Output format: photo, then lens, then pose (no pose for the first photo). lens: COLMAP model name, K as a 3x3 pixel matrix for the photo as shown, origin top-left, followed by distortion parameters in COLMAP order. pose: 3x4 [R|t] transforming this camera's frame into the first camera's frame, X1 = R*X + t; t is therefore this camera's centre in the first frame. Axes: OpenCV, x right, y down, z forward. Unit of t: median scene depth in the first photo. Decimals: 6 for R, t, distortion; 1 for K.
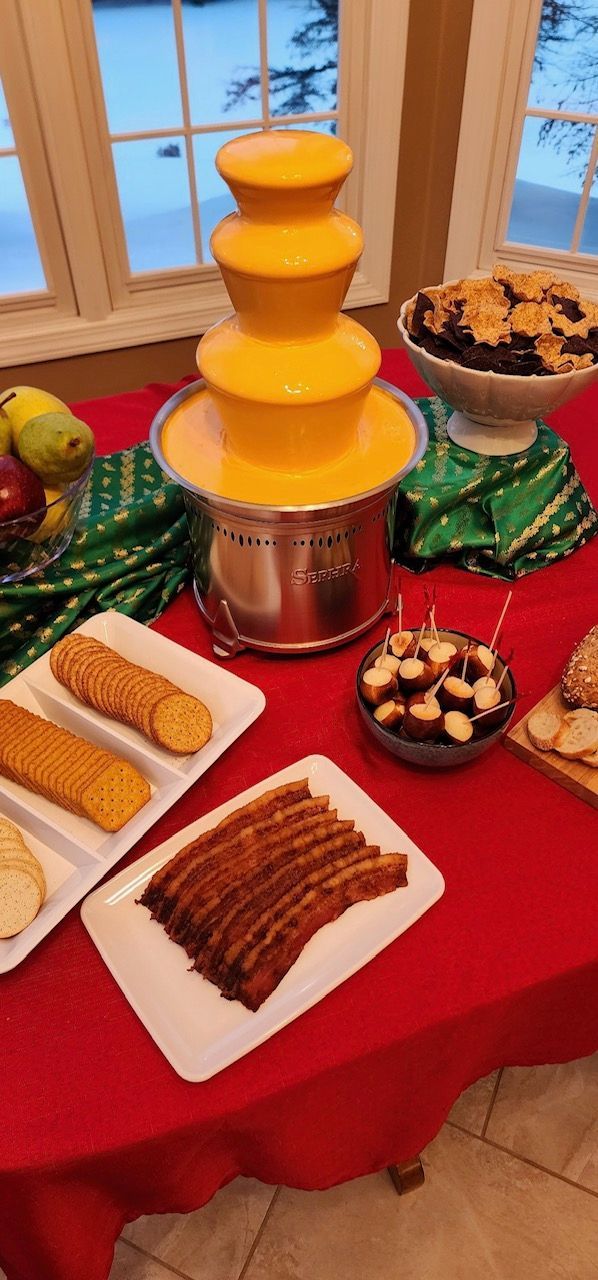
lens RADIAL K [[874.1, 0, 299.6], [0, 874.1, 647.4], [0, 0, 1]] dist [0.084806, -0.109854]
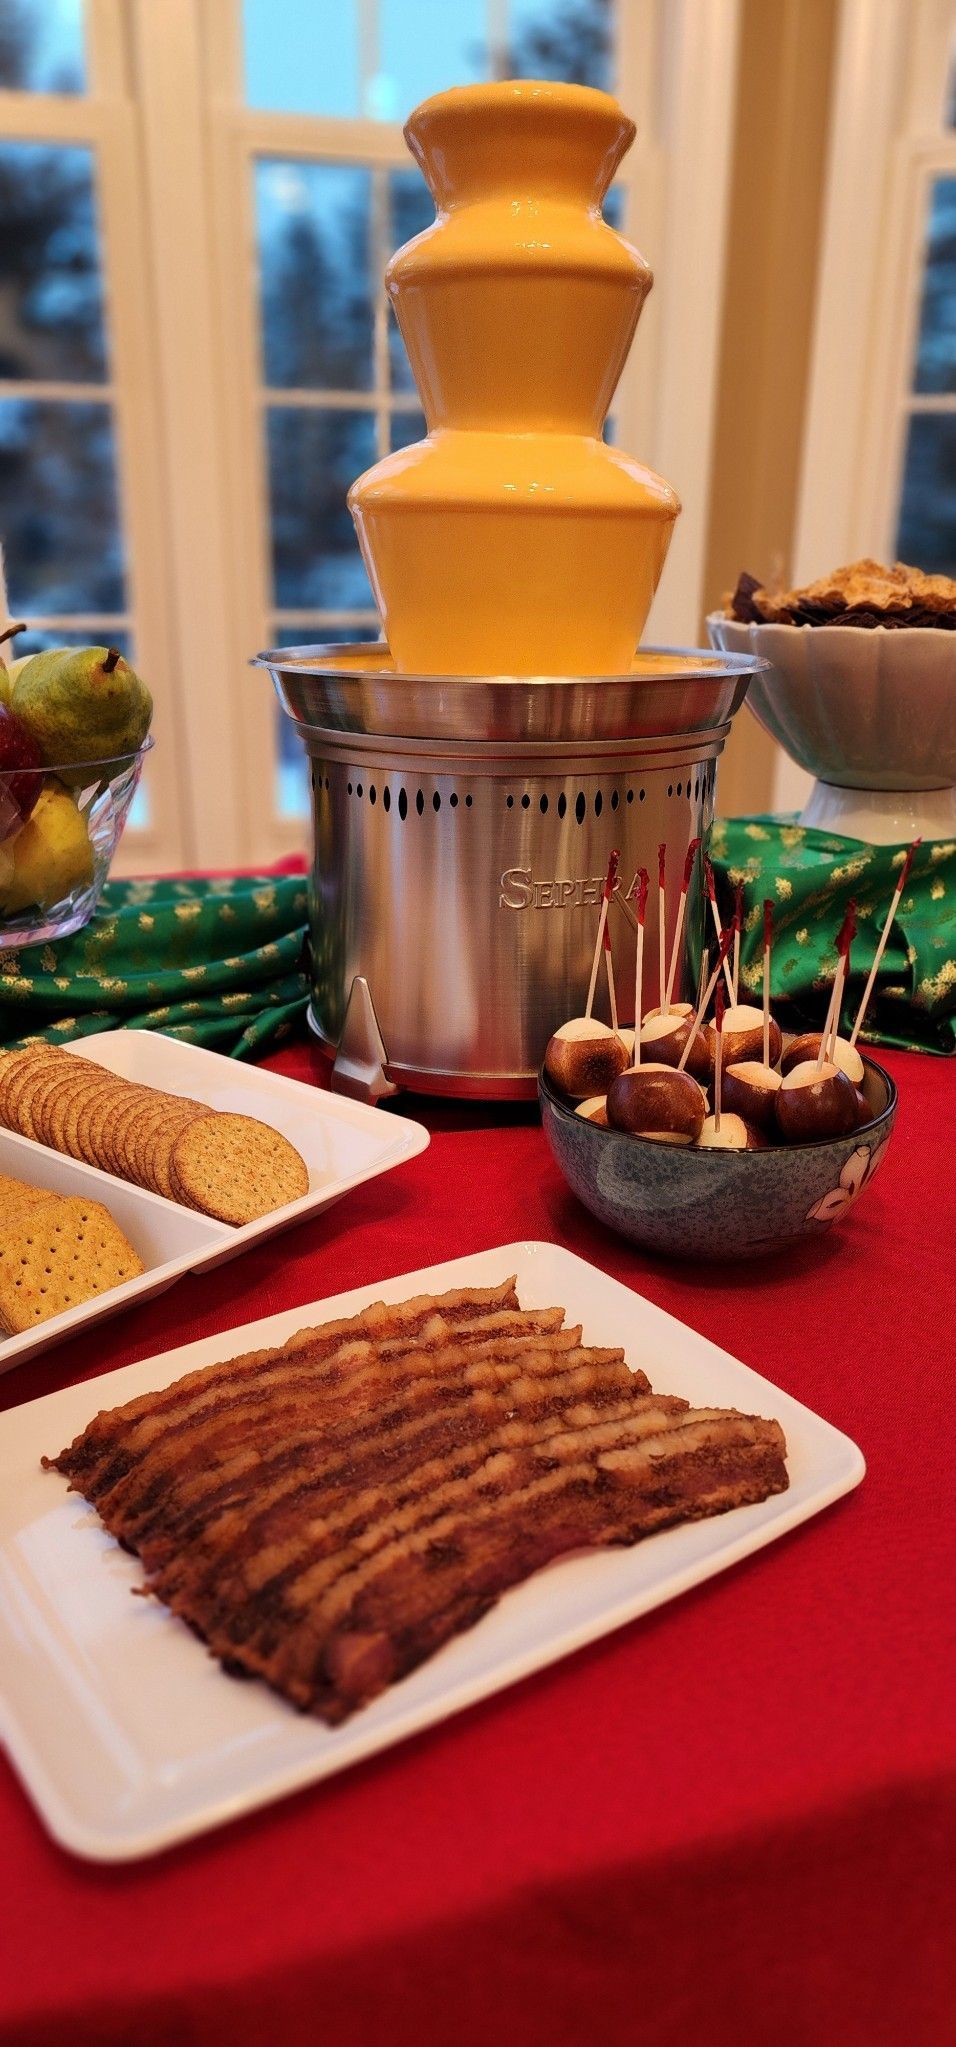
lens RADIAL K [[1365.8, 0, 478.0], [0, 1365.8, 1023.5], [0, 0, 1]] dist [0.078466, -0.098488]
pose [[0.997771, 0.037179, -0.055409, 0.022470], [-0.057451, 0.901013, -0.429971, 0.300724], [0.033938, 0.432196, 0.901141, 0.327427]]
